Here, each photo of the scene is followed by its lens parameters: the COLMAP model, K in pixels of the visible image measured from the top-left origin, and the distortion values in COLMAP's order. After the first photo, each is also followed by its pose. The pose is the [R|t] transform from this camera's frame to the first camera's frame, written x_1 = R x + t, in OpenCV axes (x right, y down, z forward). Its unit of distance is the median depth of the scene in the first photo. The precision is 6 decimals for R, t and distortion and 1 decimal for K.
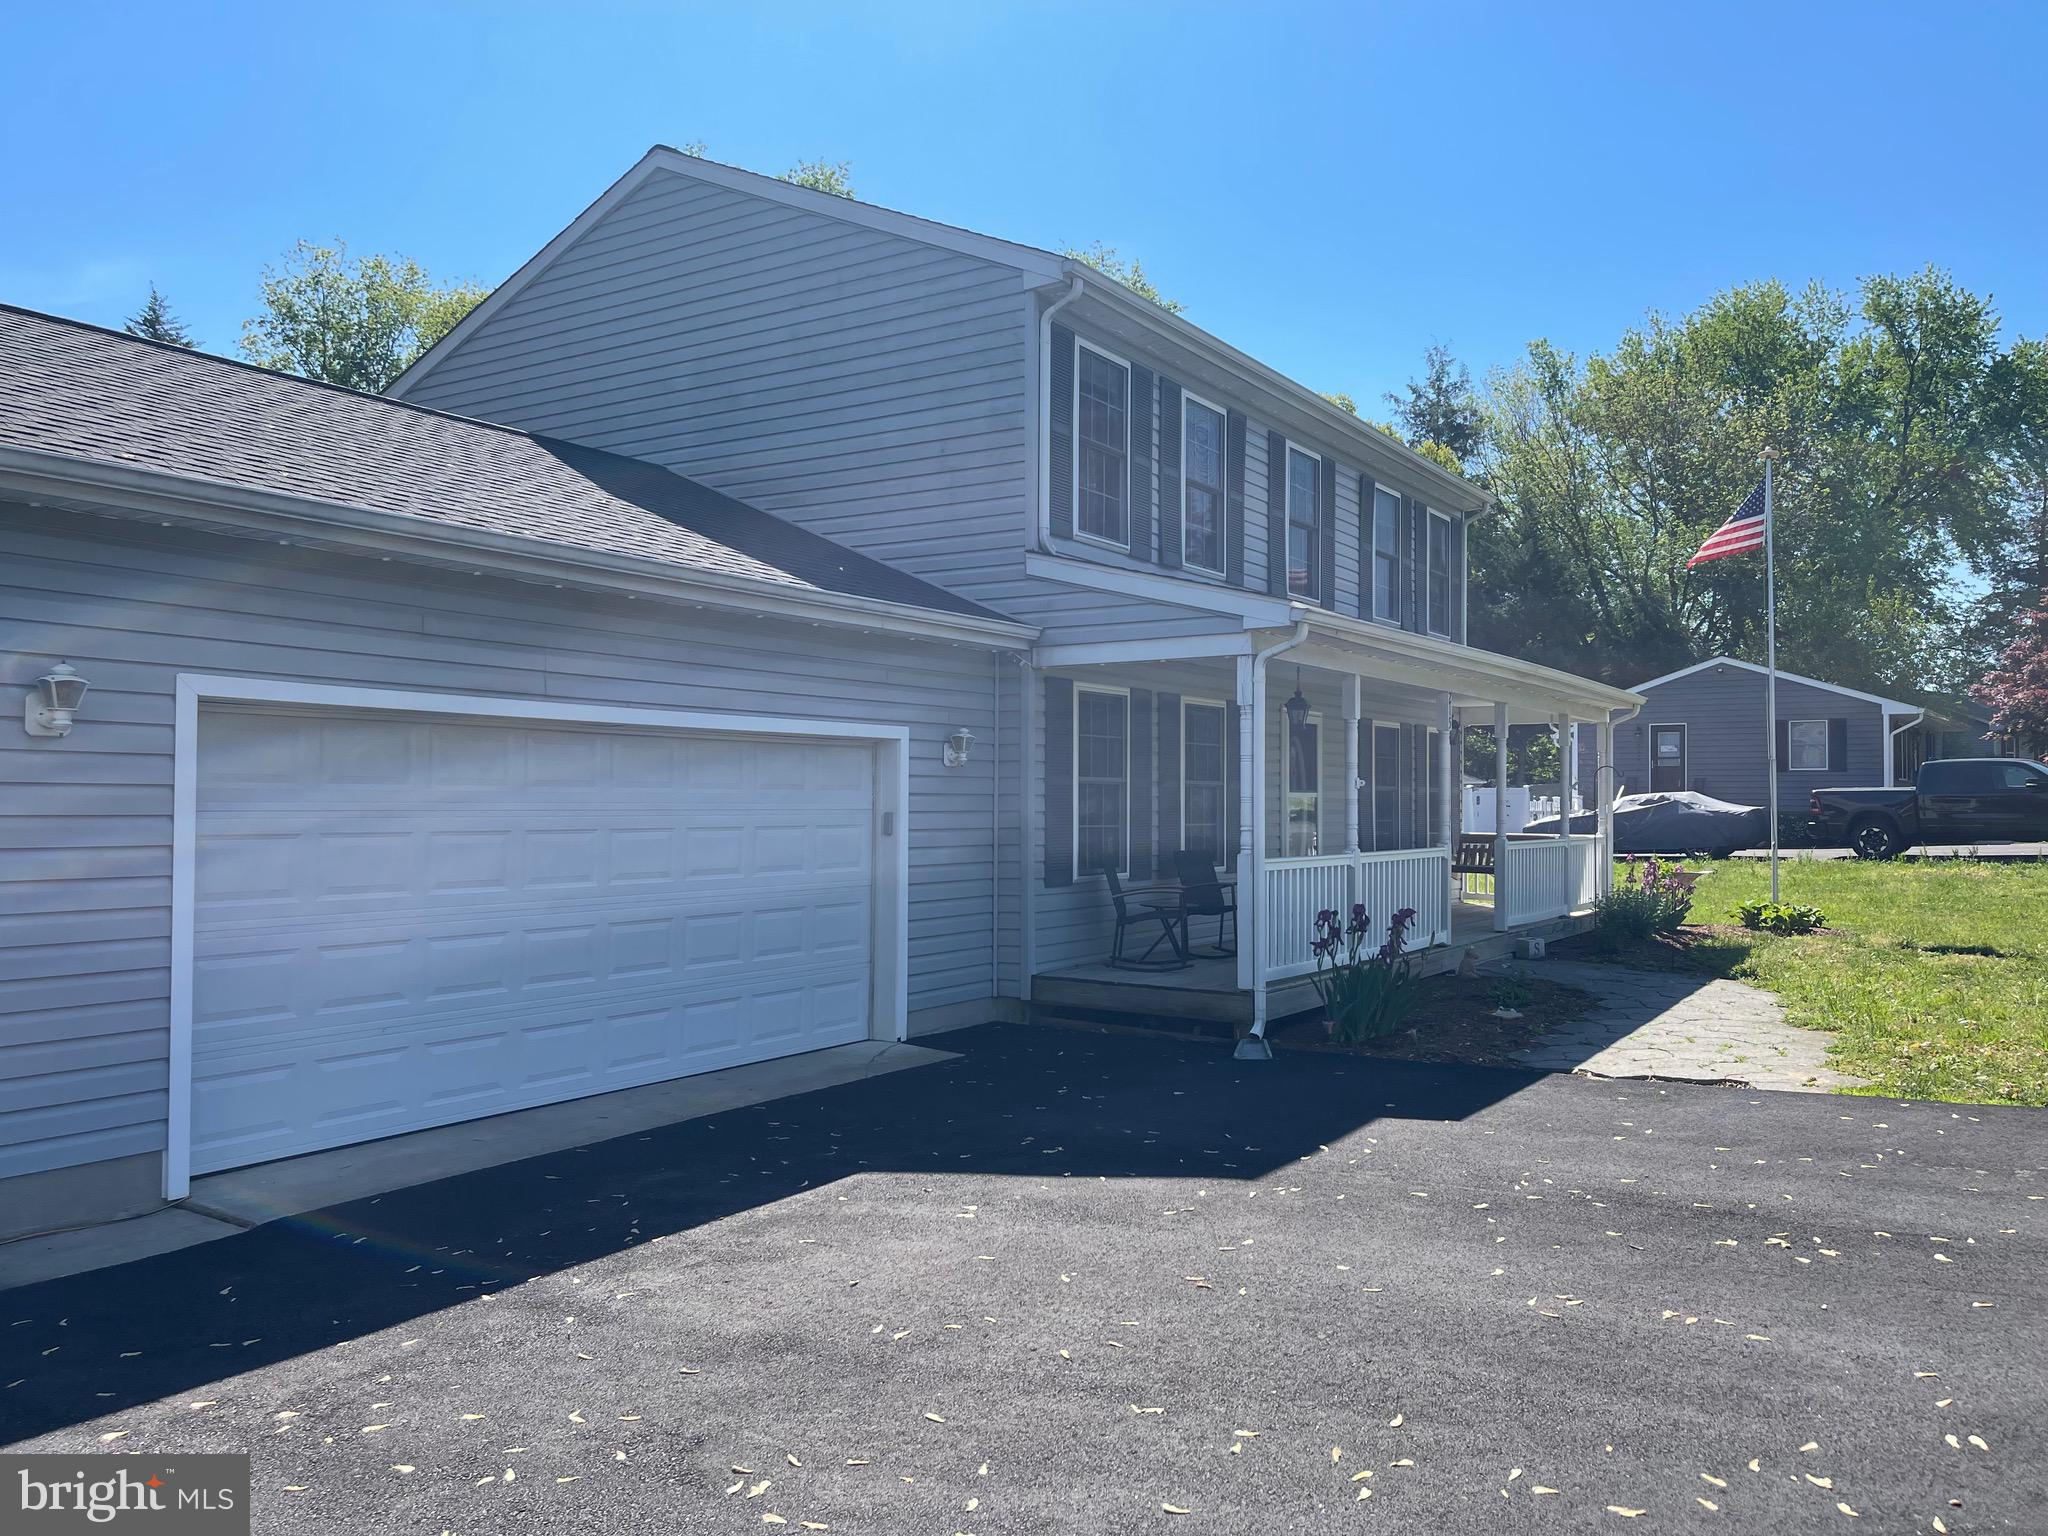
lens RADIAL K [[1594.5, 0, 1024.0], [0, 1594.5, 768.0], [0, 0, 1]] dist [-0.000869, -0.000609]
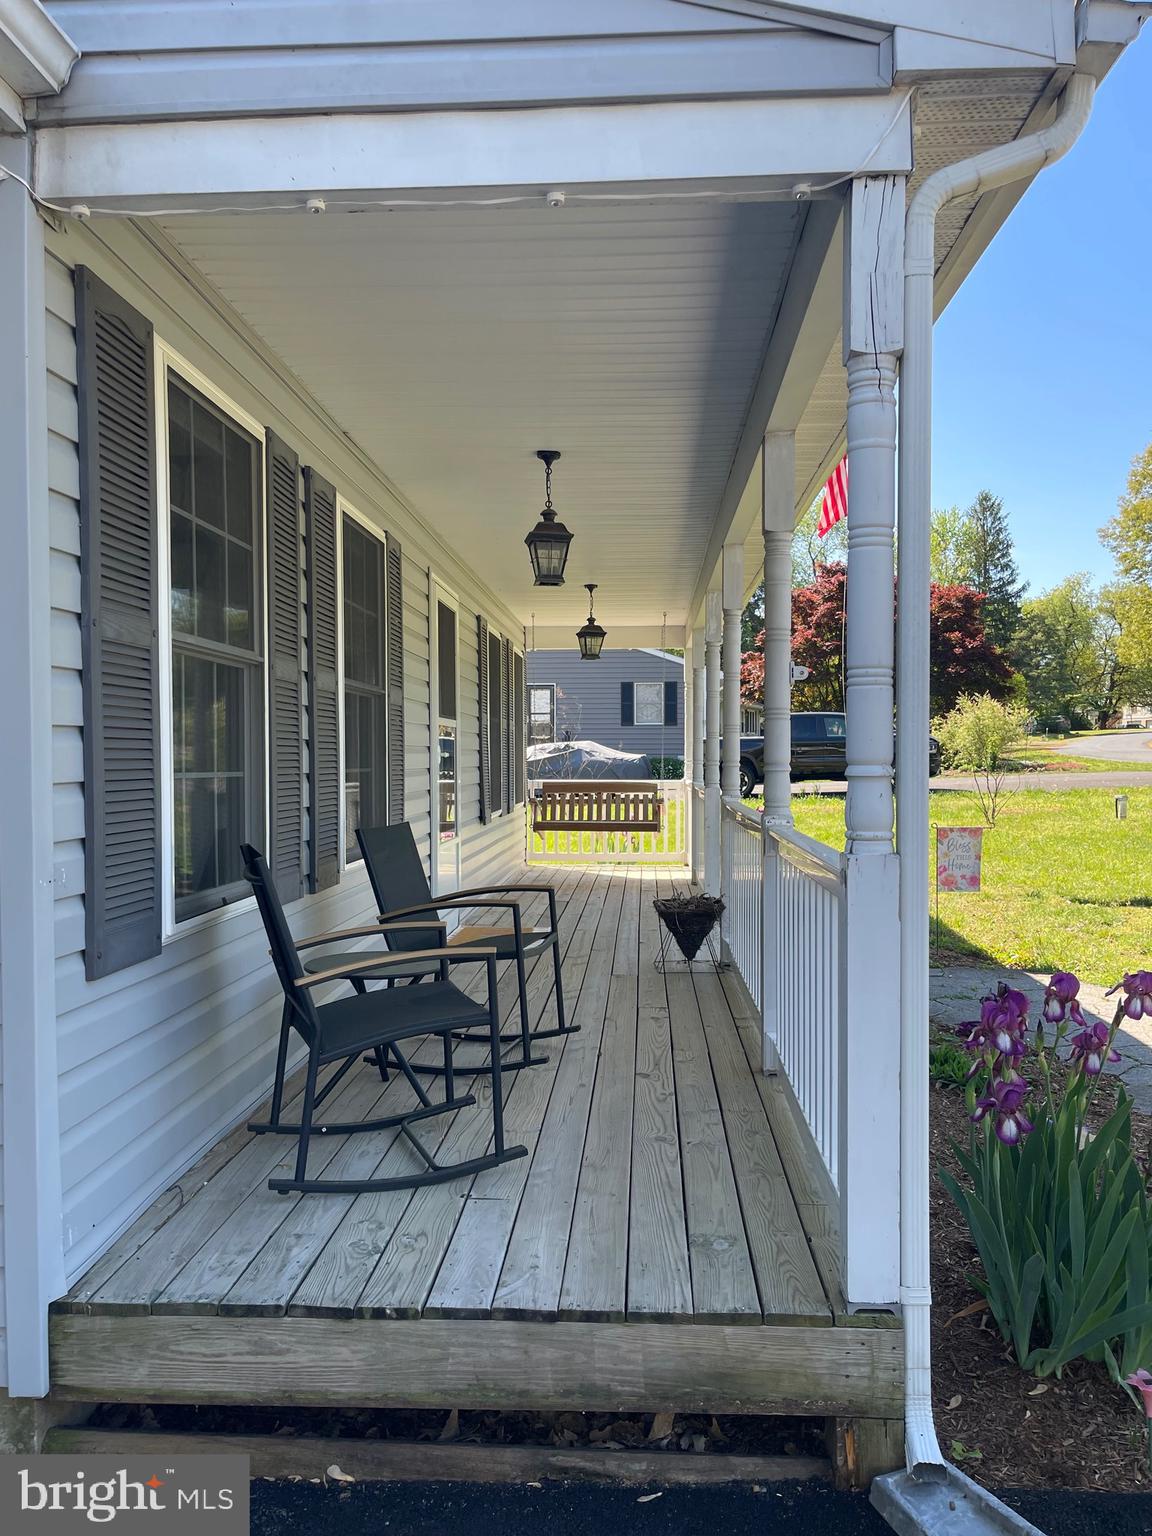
lens RADIAL K [[1245.0, 0, 576.0], [0, 1245.0, 768.0], [0, 0, 1]] dist [0.118078, -0.003897]
pose [[0.876528, -0.009697, 0.481253, -0.007466], [-0.004094, 0.999611, 0.027597, 0.009901], [-0.481333, -0.026160, 0.876147, 0.248544]]
